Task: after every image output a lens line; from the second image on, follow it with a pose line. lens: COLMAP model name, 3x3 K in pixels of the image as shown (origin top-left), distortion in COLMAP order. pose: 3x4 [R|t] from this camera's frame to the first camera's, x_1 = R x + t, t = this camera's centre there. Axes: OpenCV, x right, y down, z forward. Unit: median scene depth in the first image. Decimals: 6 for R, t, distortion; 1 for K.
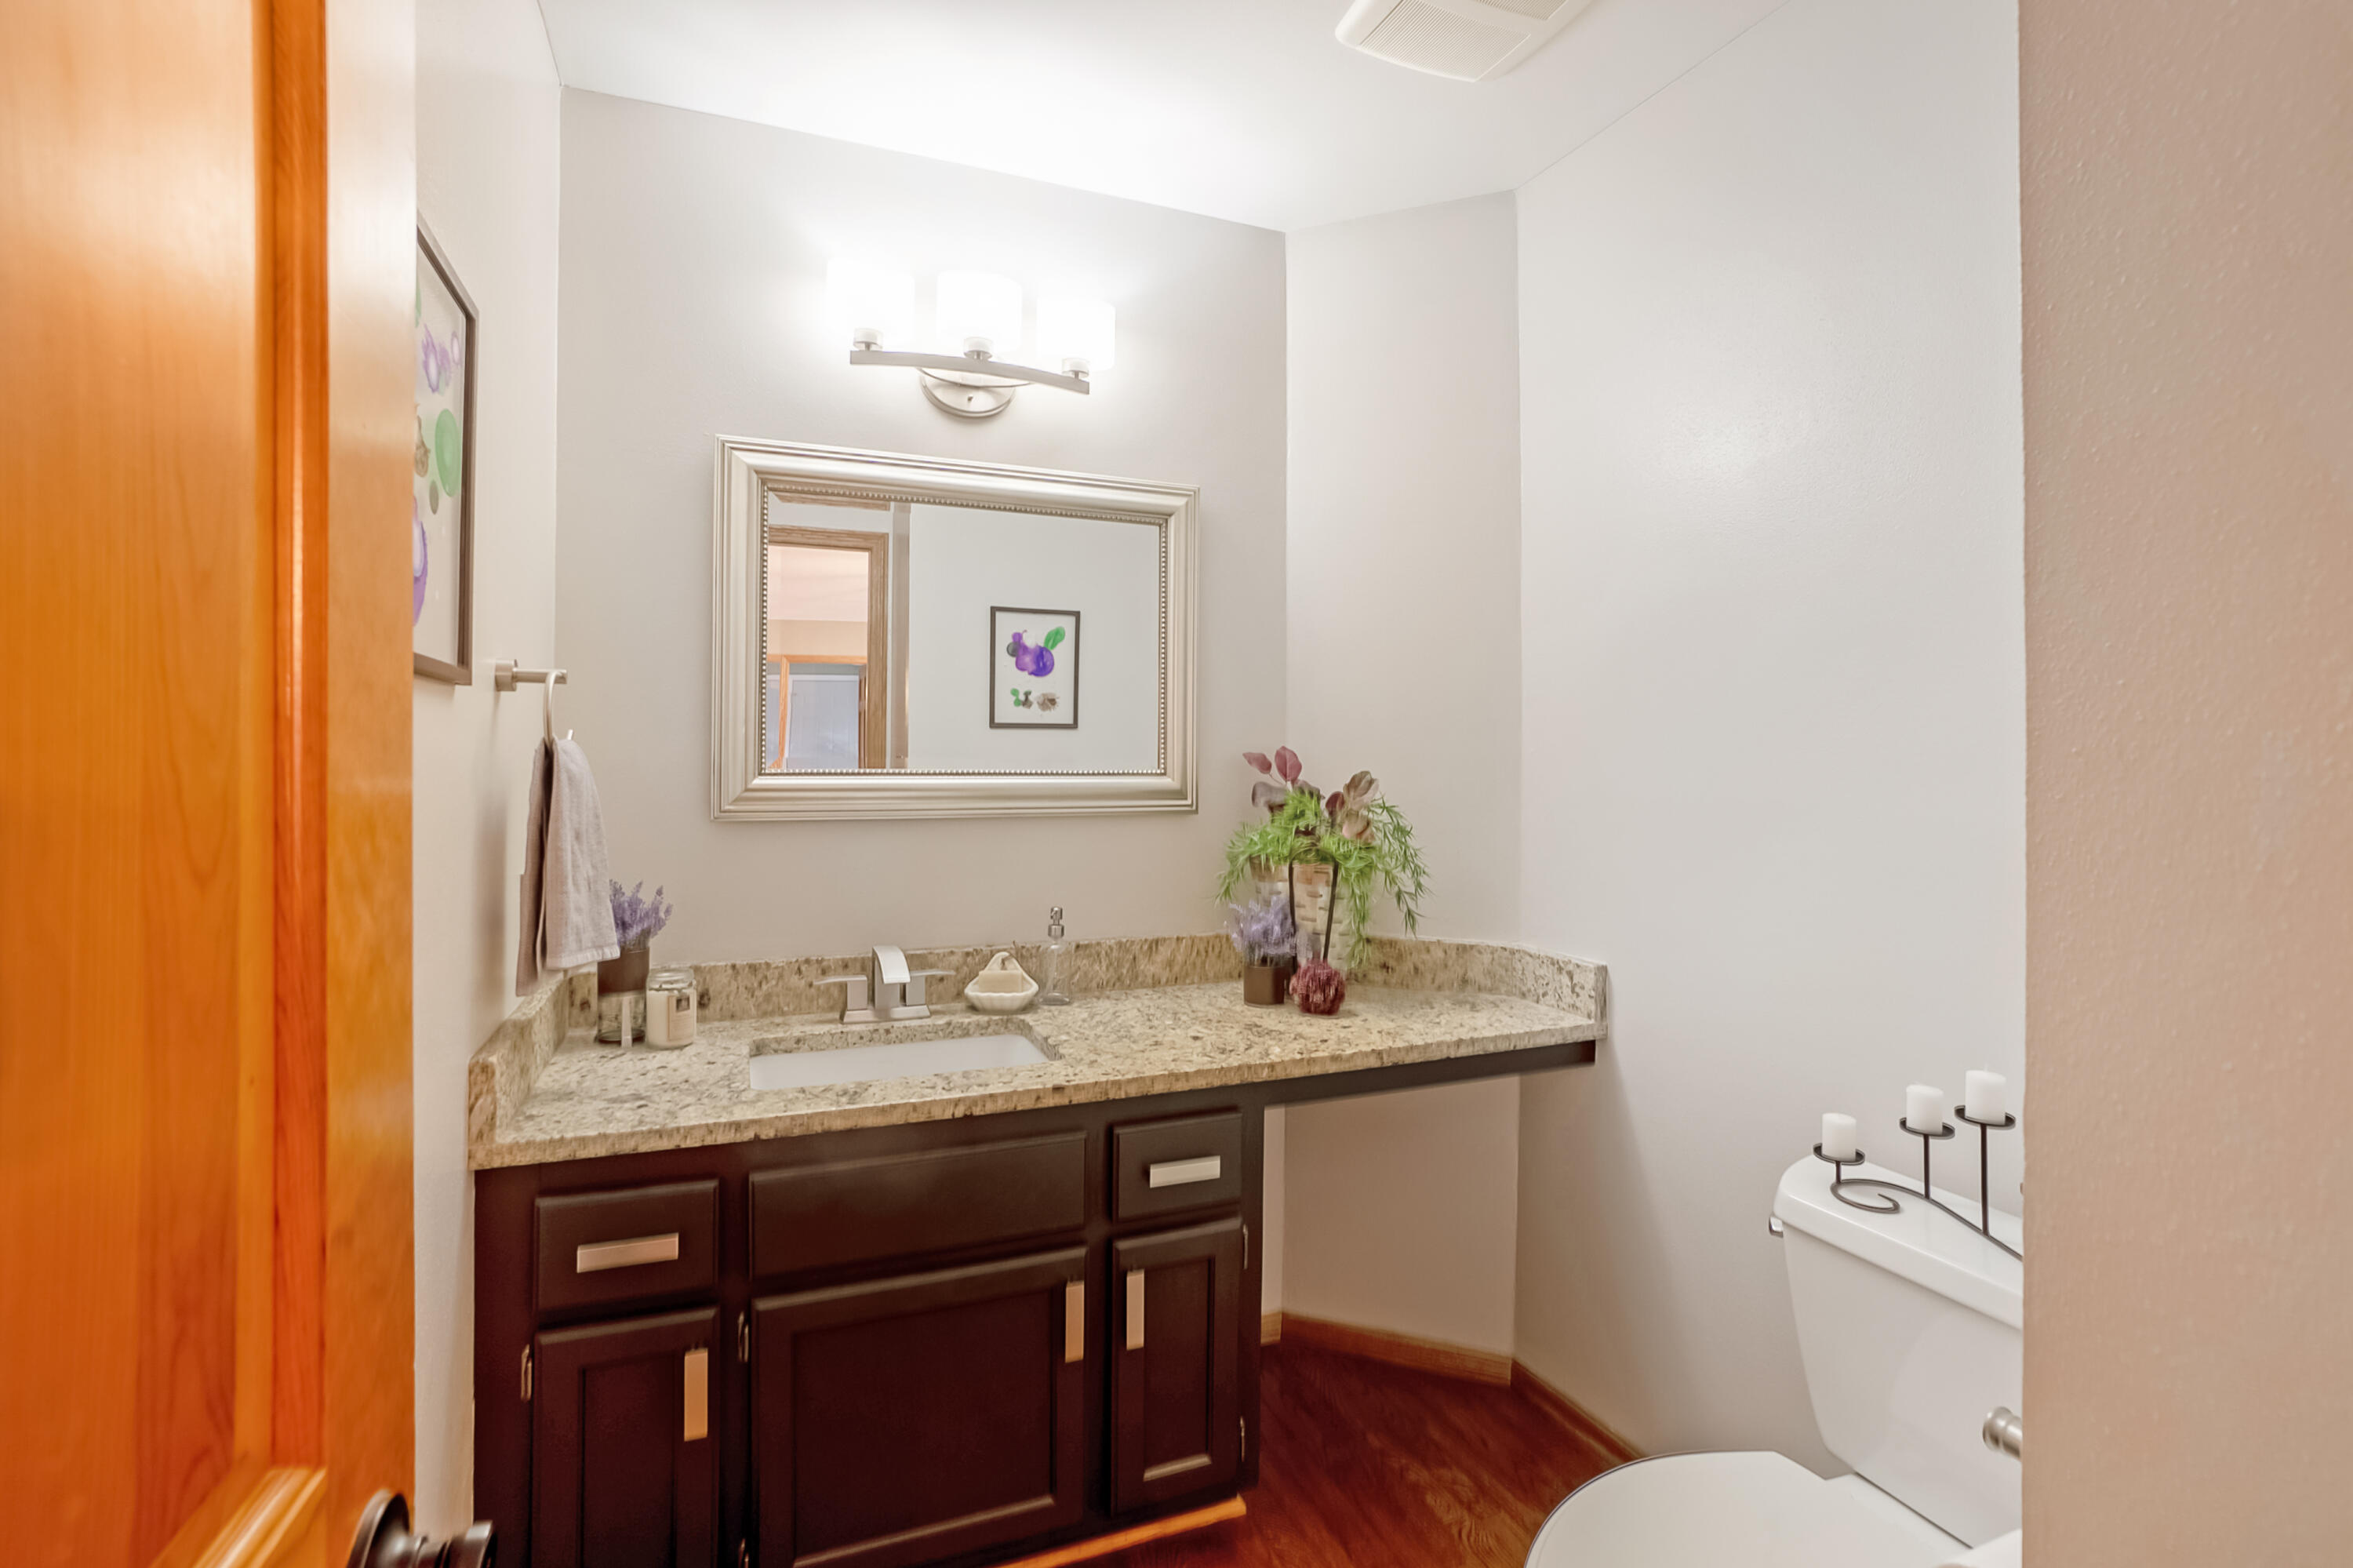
lens RADIAL K [[1083.0, 0, 1164.7], [0, 1083.0, 744.6], [0, 0, 1]] dist [-0.068516, 0.027092]
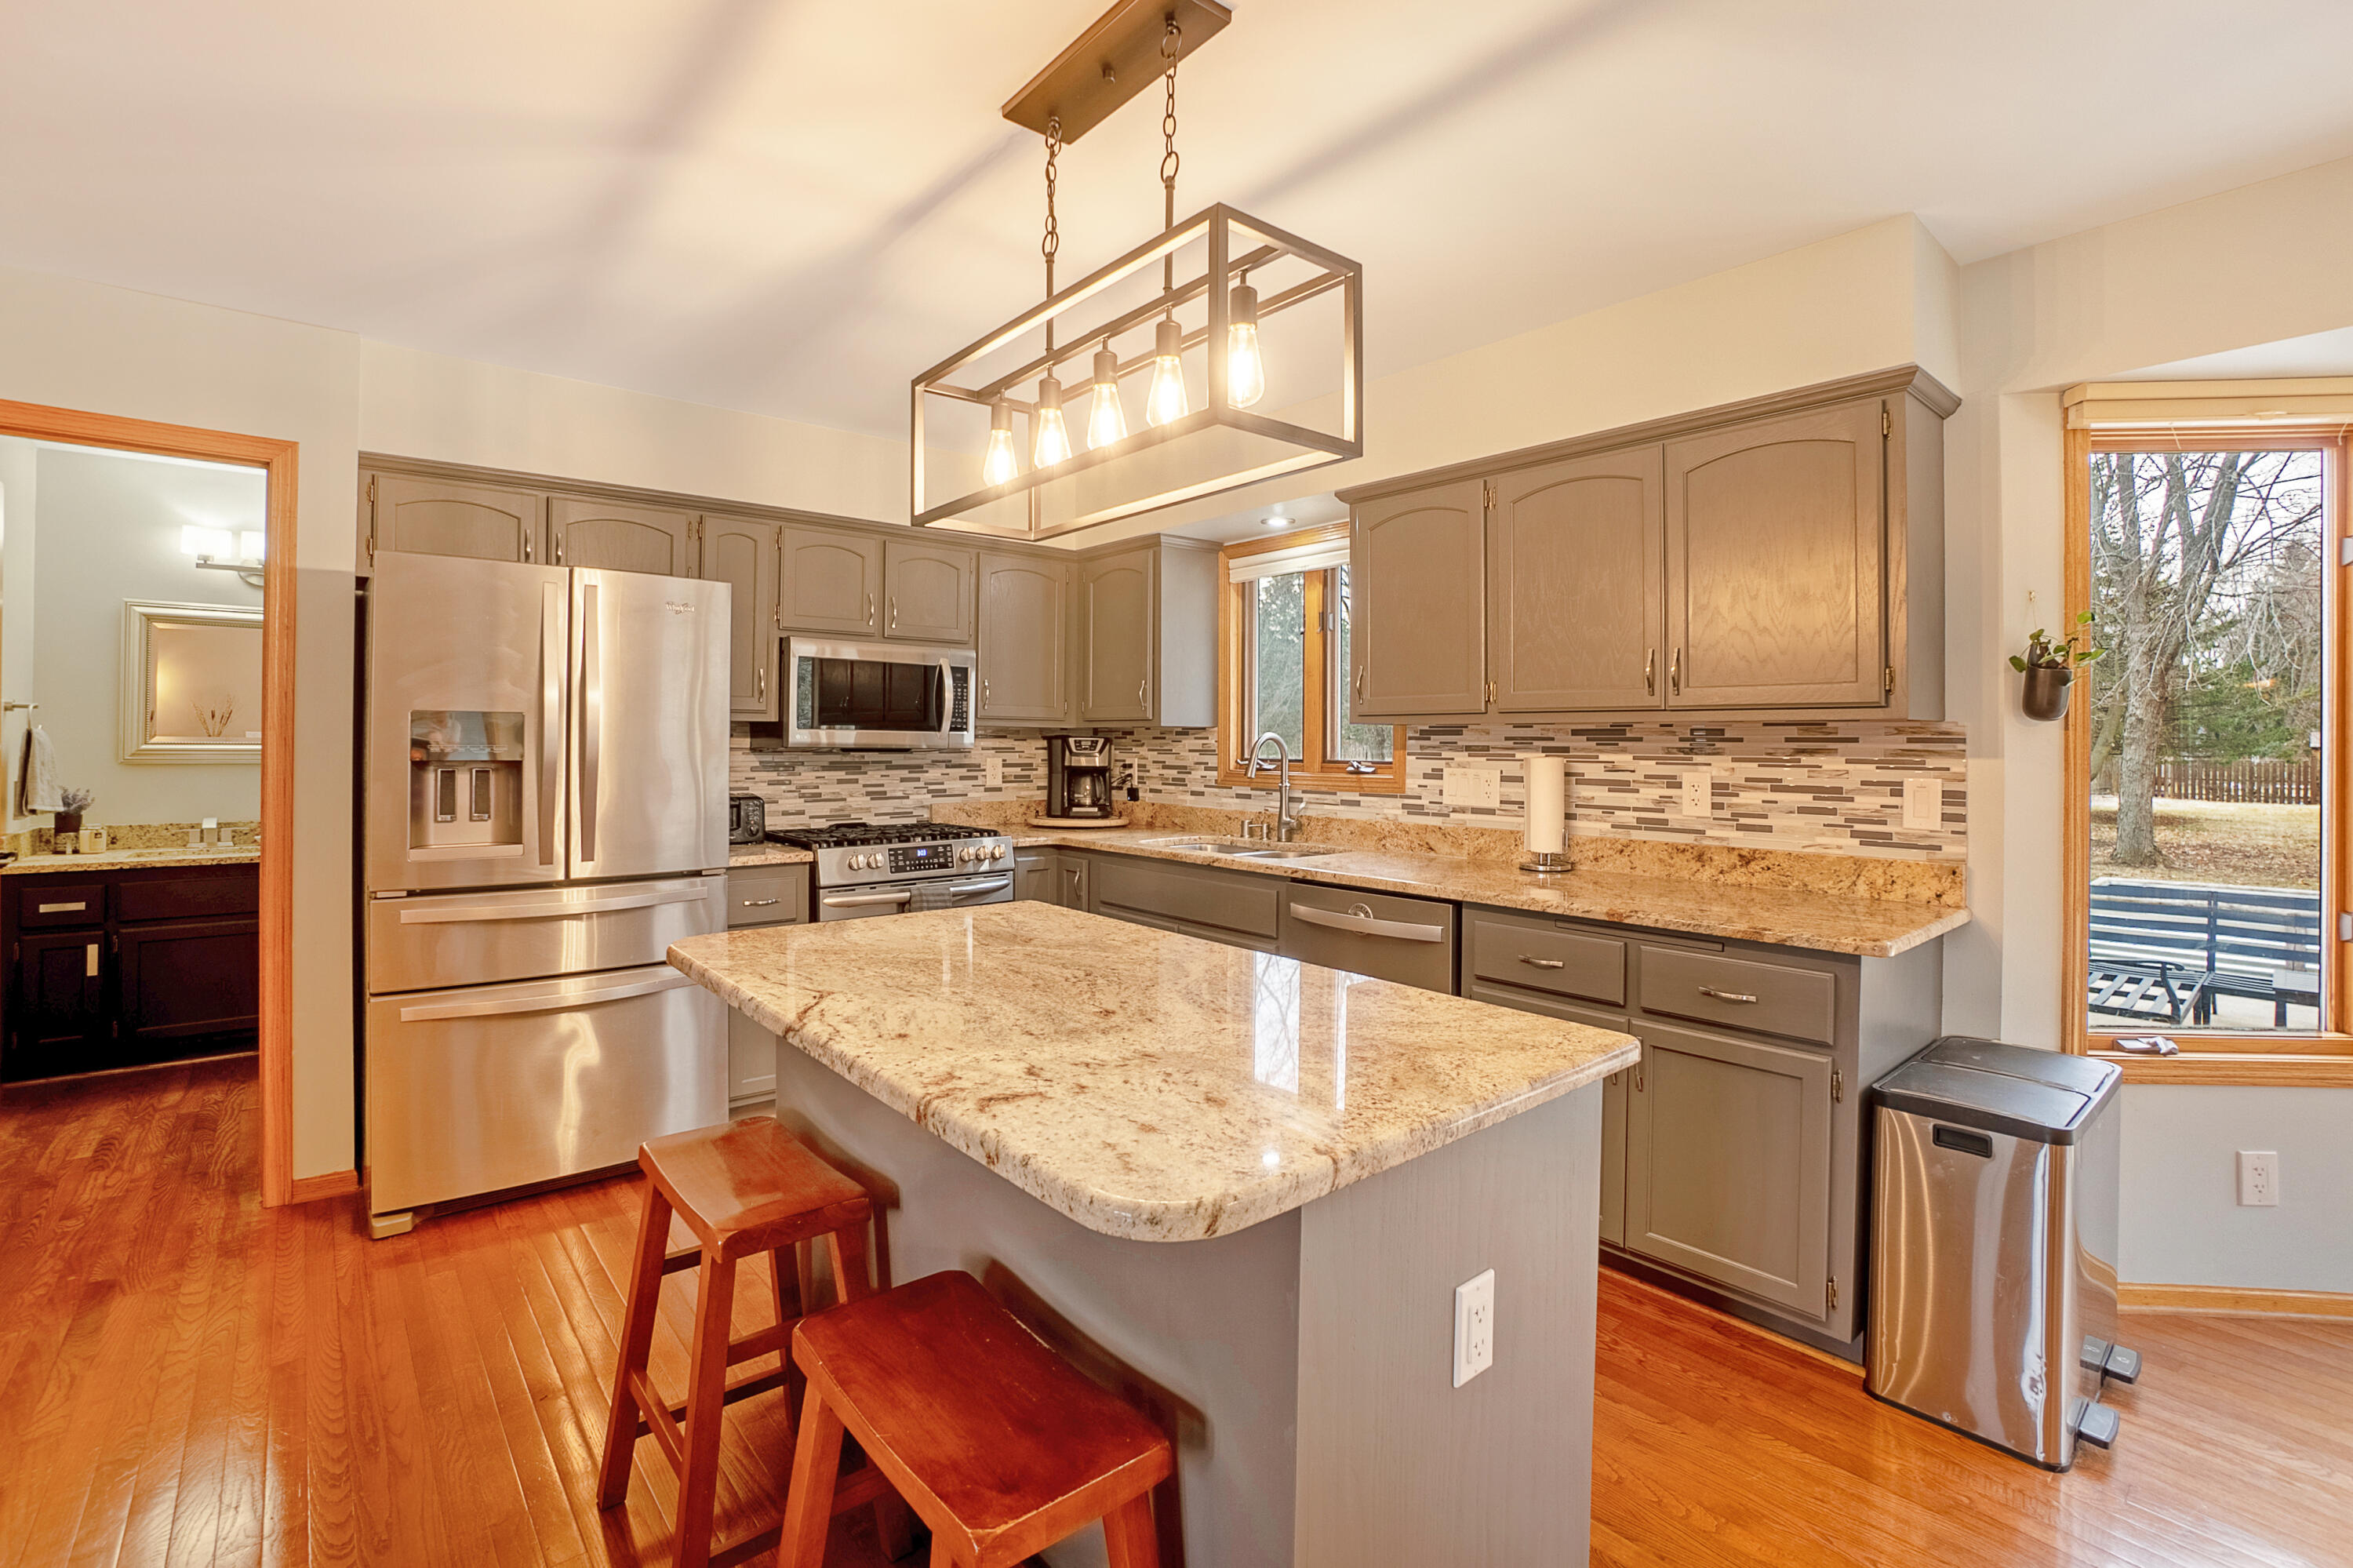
lens RADIAL K [[1070.2, 0, 1163.2], [0, 1070.2, 734.4], [0, 0, 1]] dist [-0.048952, 0.018828]
pose [[0.951827, 0.005227, 0.306592, 1.030684], [-0.006758, 0.999969, 0.003932, -0.017823], [-0.306562, -0.005814, 0.951833, -1.819486]]
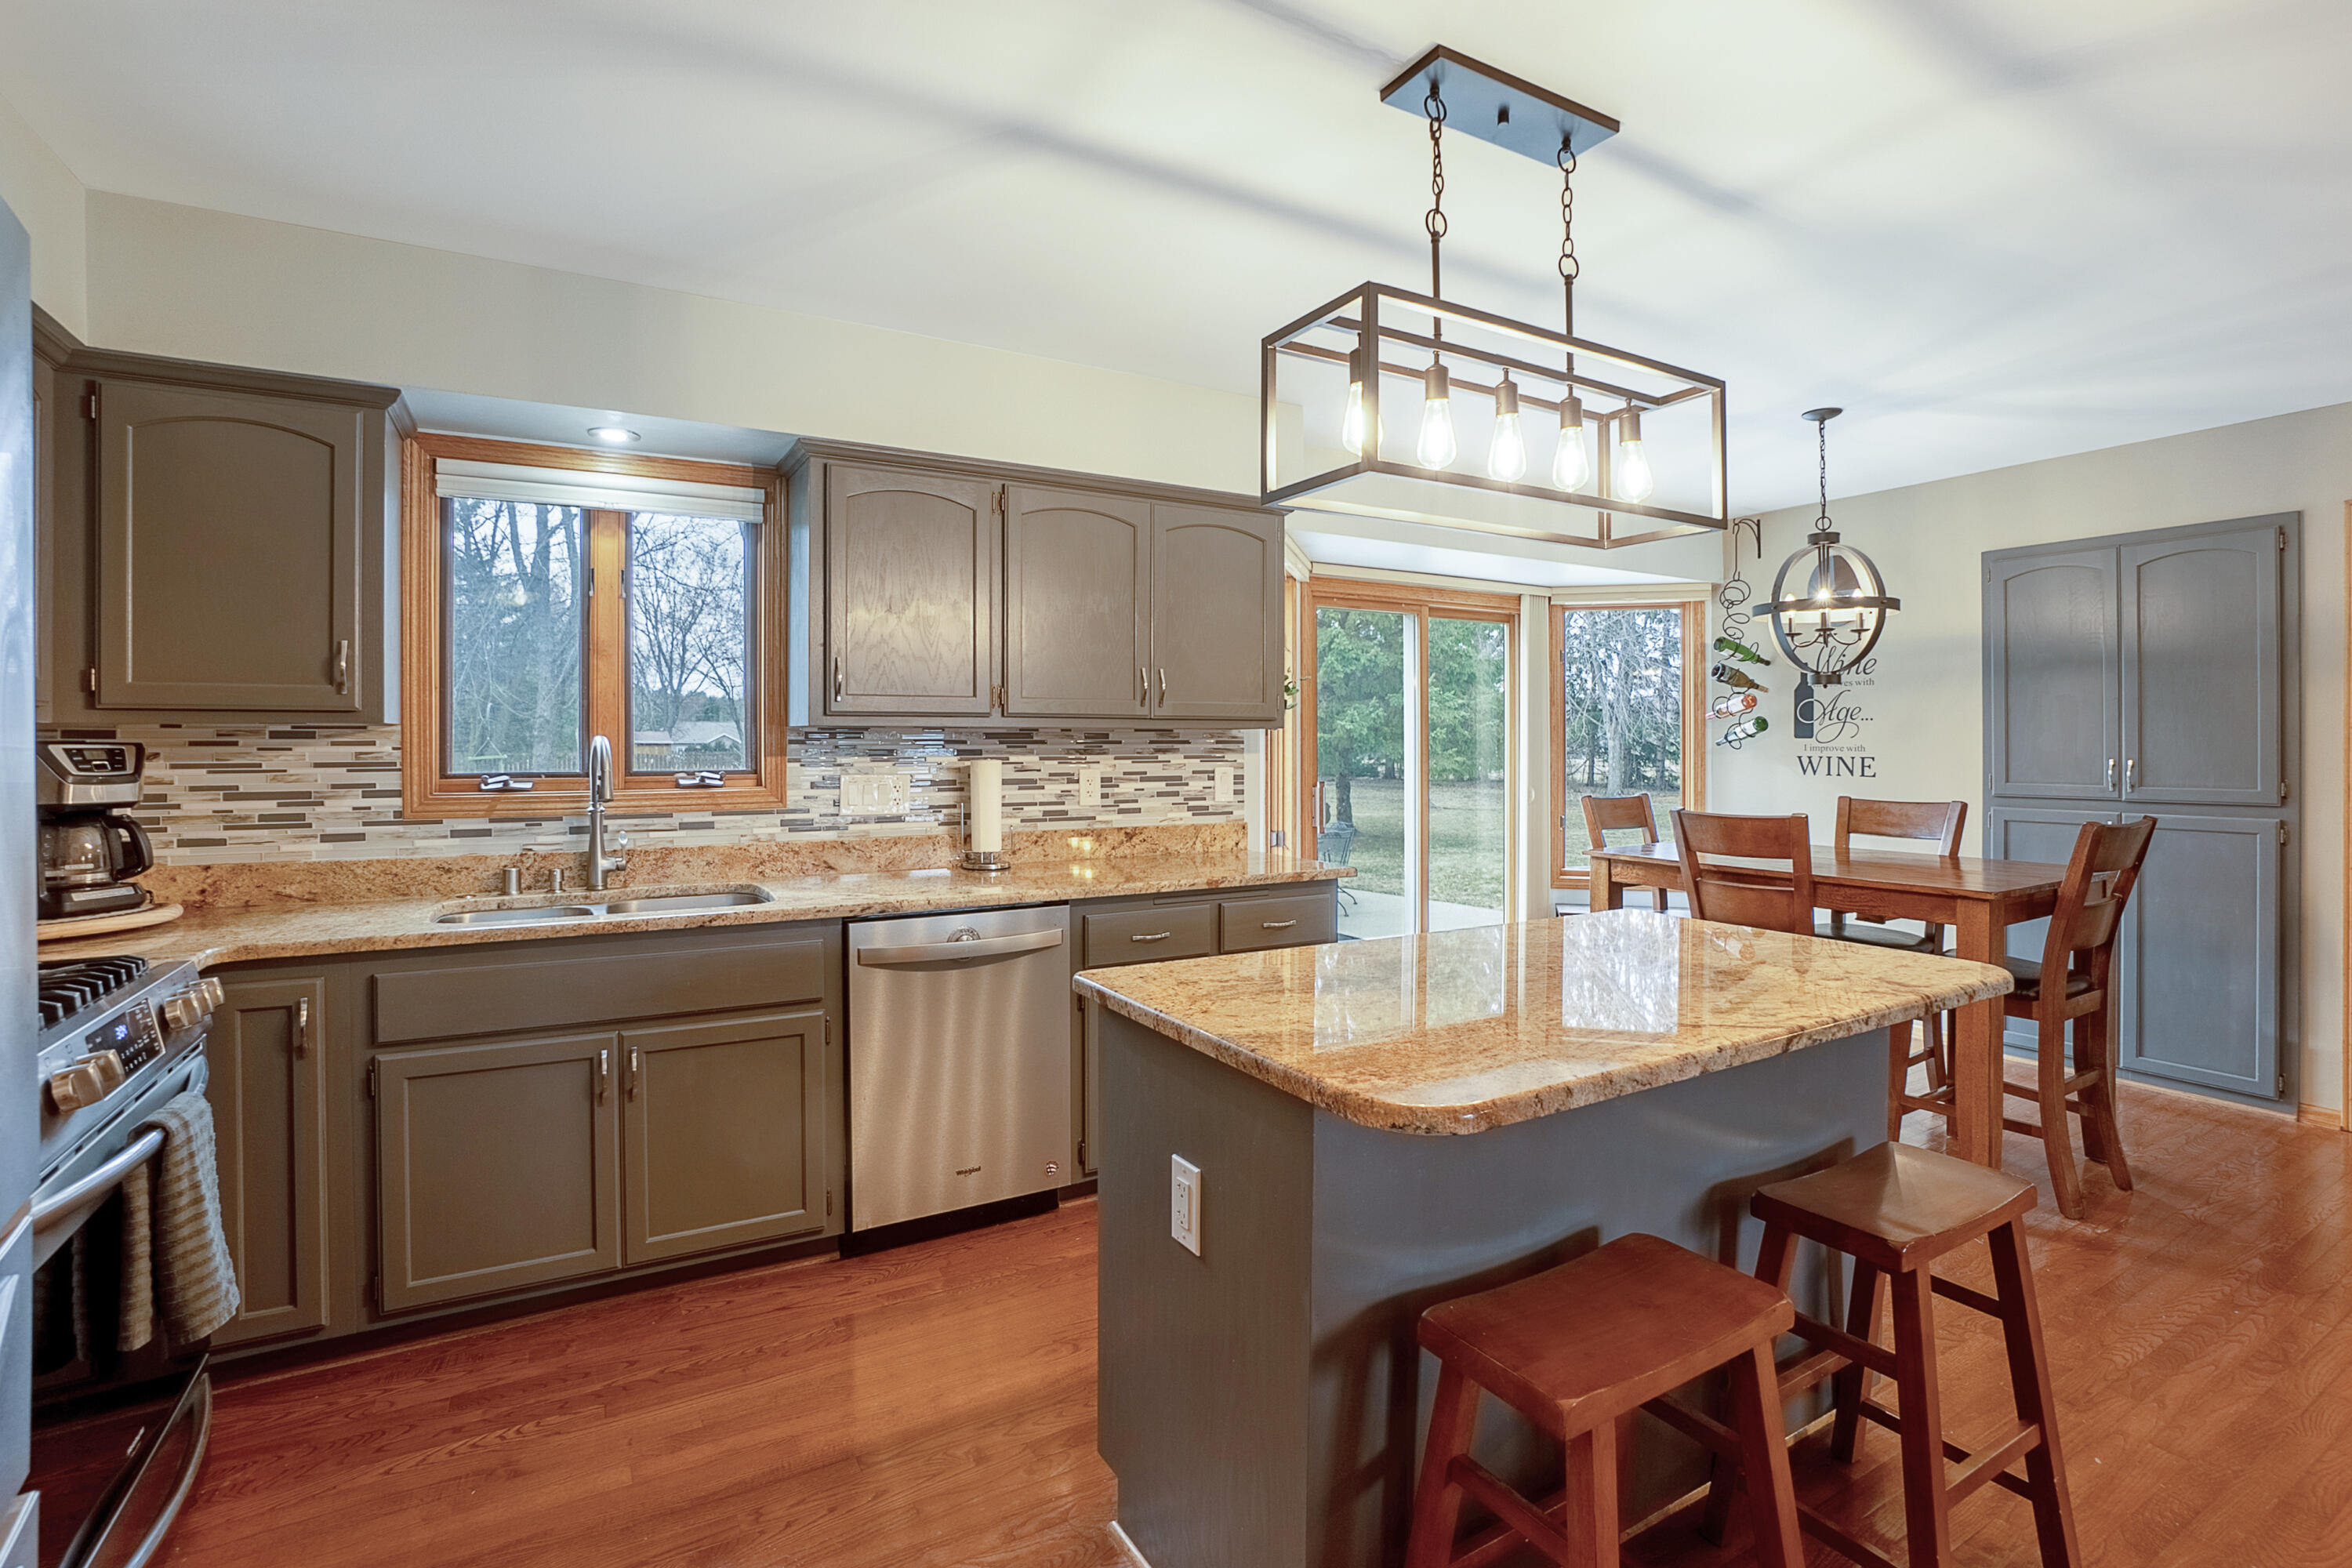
lens RADIAL K [[1082.5, 0, 1164.2], [0, 1082.5, 744.6], [0, 0, 1]] dist [-0.068516, 0.027092]
pose [[-0.140857, -0.002639, 0.990026, 0.347711], [-0.007745, 0.999969, 0.001563, -0.009199], [-0.990000, -0.007448, -0.140873, -0.474154]]
